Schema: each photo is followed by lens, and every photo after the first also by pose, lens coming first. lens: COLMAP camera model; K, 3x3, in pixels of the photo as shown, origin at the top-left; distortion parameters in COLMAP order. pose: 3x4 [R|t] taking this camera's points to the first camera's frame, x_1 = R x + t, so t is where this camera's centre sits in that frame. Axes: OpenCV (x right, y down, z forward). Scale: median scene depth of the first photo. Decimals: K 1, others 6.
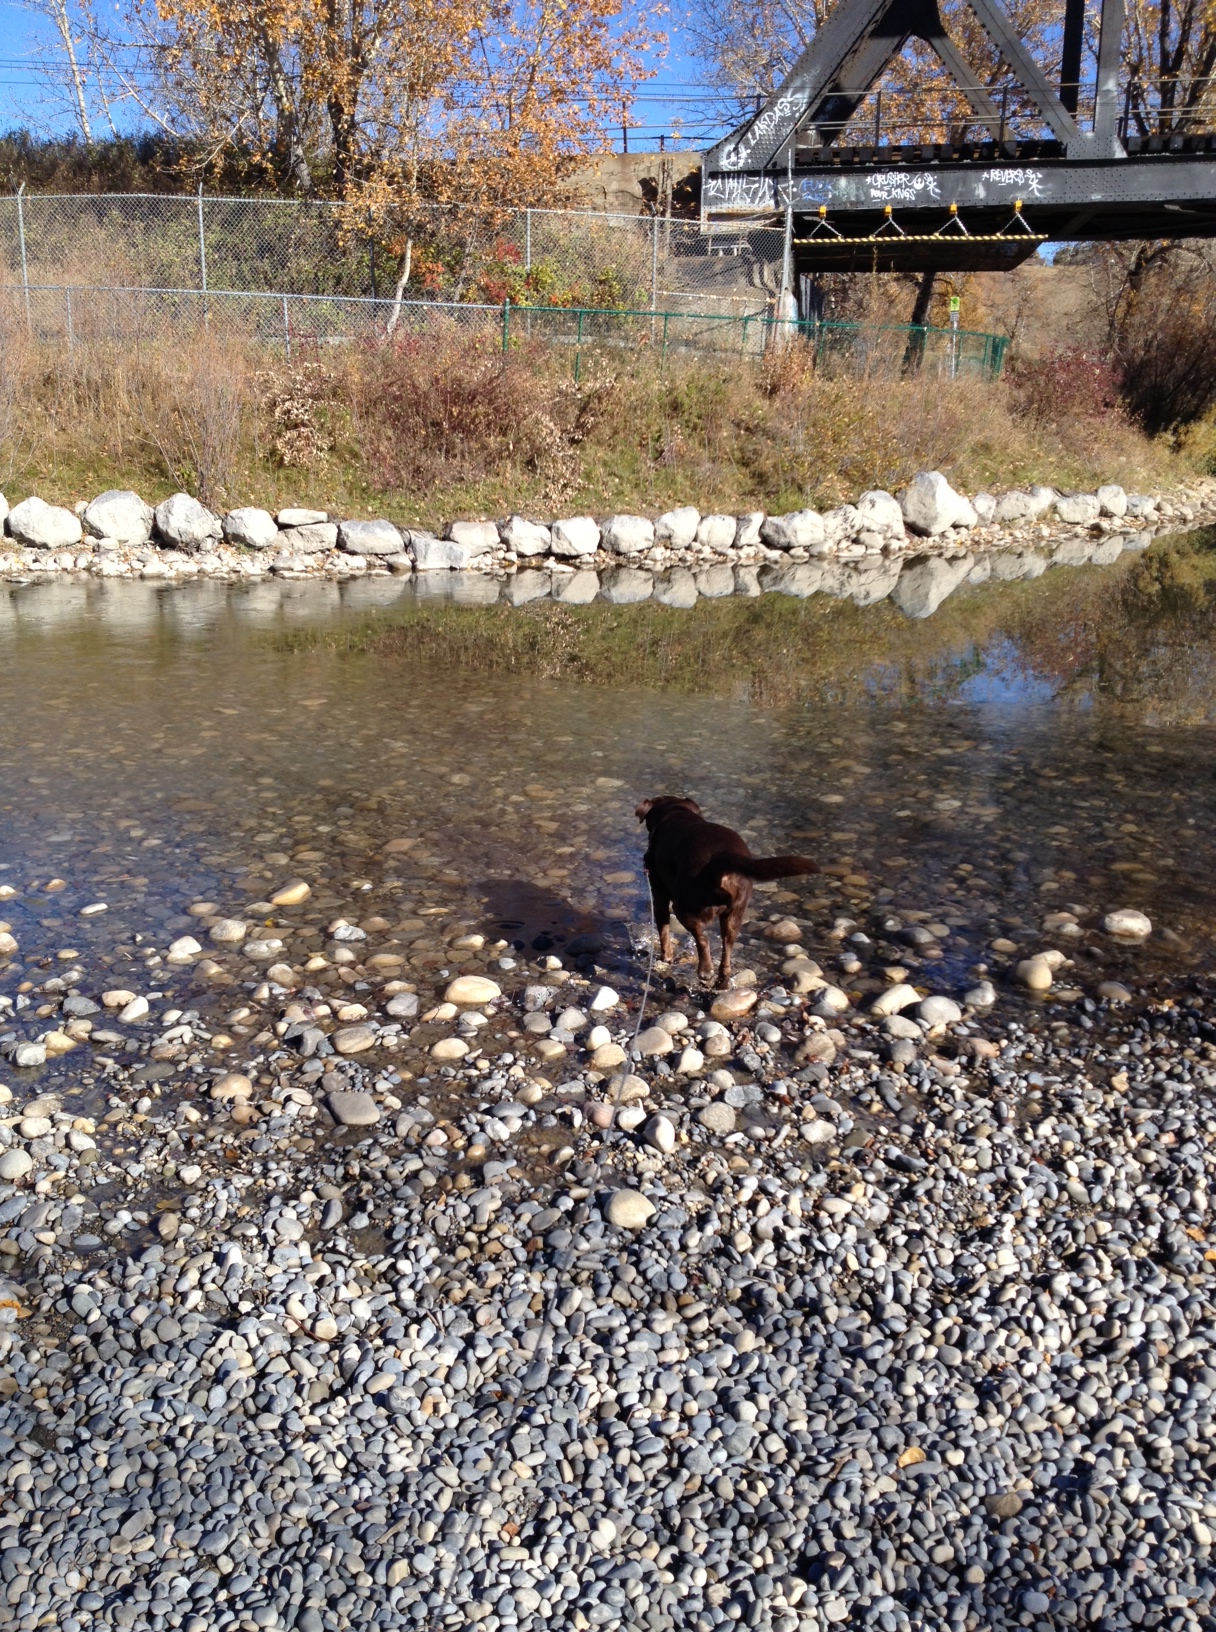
lens RADIAL K [[1456.4, 0, 608.0], [0, 1456.4, 816.0], [0, 0, 1]] dist [-0.010094, -0.126565]
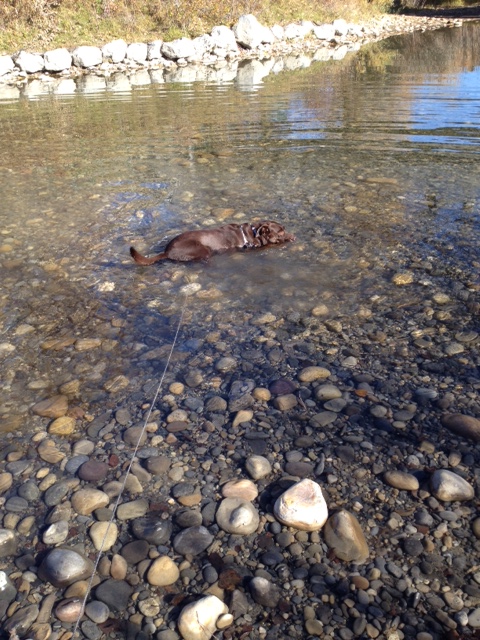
lens RADIAL K [[571.1, 0, 240.0], [0, 571.1, 320.0], [0, 0, 1]] dist [-0.010094, -0.126565]
pose [[0.987060, -0.100629, 0.124845, 0.079634], [0.065427, 0.963559, 0.259371, -0.041316], [-0.146396, -0.247846, 0.957674, 0.190327]]
